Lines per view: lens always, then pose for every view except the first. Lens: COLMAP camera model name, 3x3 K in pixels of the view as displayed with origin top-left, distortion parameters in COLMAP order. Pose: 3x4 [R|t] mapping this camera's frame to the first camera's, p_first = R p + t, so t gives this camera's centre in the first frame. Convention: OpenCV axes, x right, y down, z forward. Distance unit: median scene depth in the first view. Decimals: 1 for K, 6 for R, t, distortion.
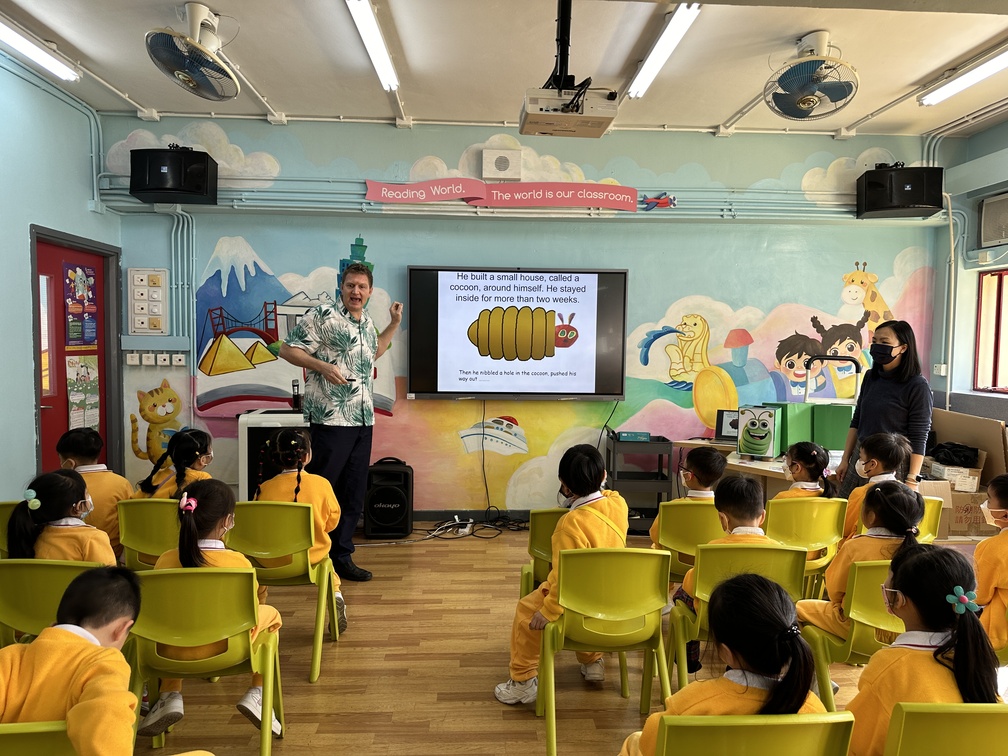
lens RADIAL K [[689.0, 0, 504.0], [0, 689.0, 378.0], [0, 0, 1]] dist [0.147760, -0.211054]
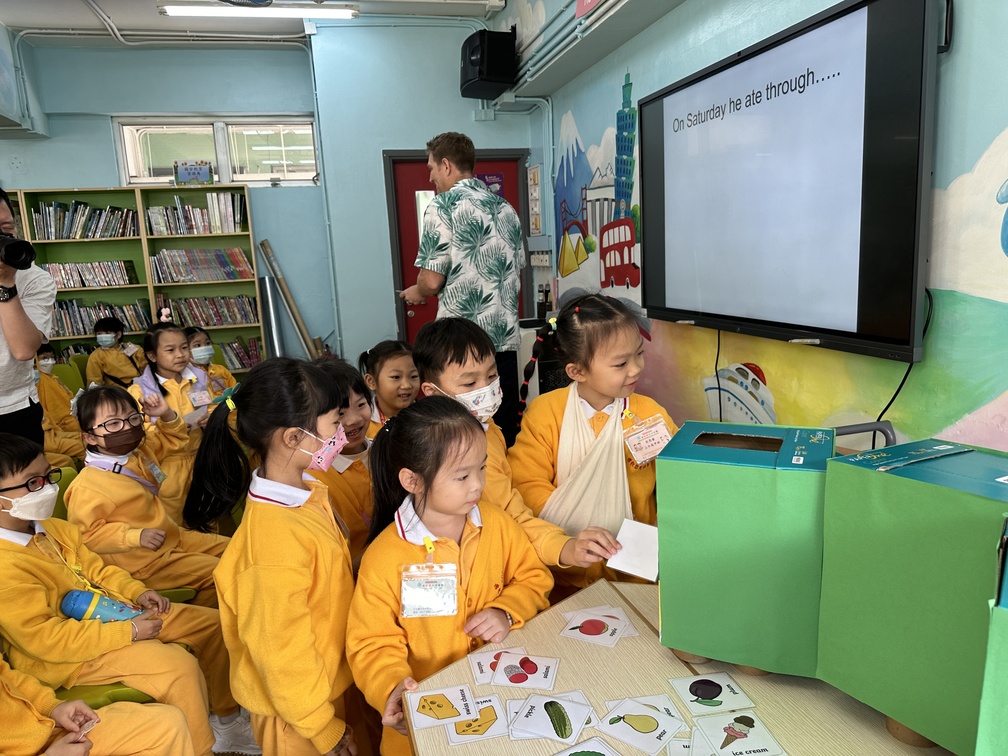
lens RADIAL K [[715.5, 0, 504.0], [0, 715.5, 378.0], [0, 0, 1]] dist [0.064506, -0.075343]
pose [[0.211128, 0.147611, -0.966248, 0.492618], [-0.004501, 0.988668, 0.150052, -0.013362], [0.977448, -0.027331, 0.209400, 0.725457]]
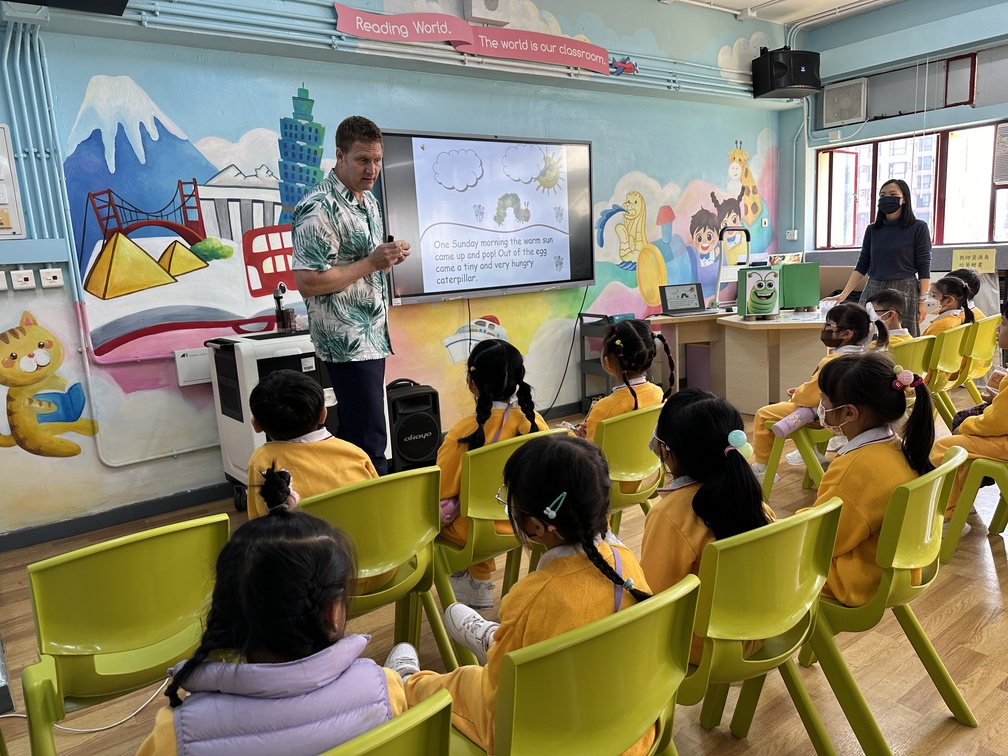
lens RADIAL K [[715.5, 0, 504.0], [0, 715.5, 378.0], [0, 0, 1]] dist [0.064506, -0.075343]
pose [[0.828643, -0.156292, 0.537516, -0.484836], [0.101073, 0.986224, 0.130947, 0.017767], [-0.550577, -0.054180, 0.833024, 0.244244]]
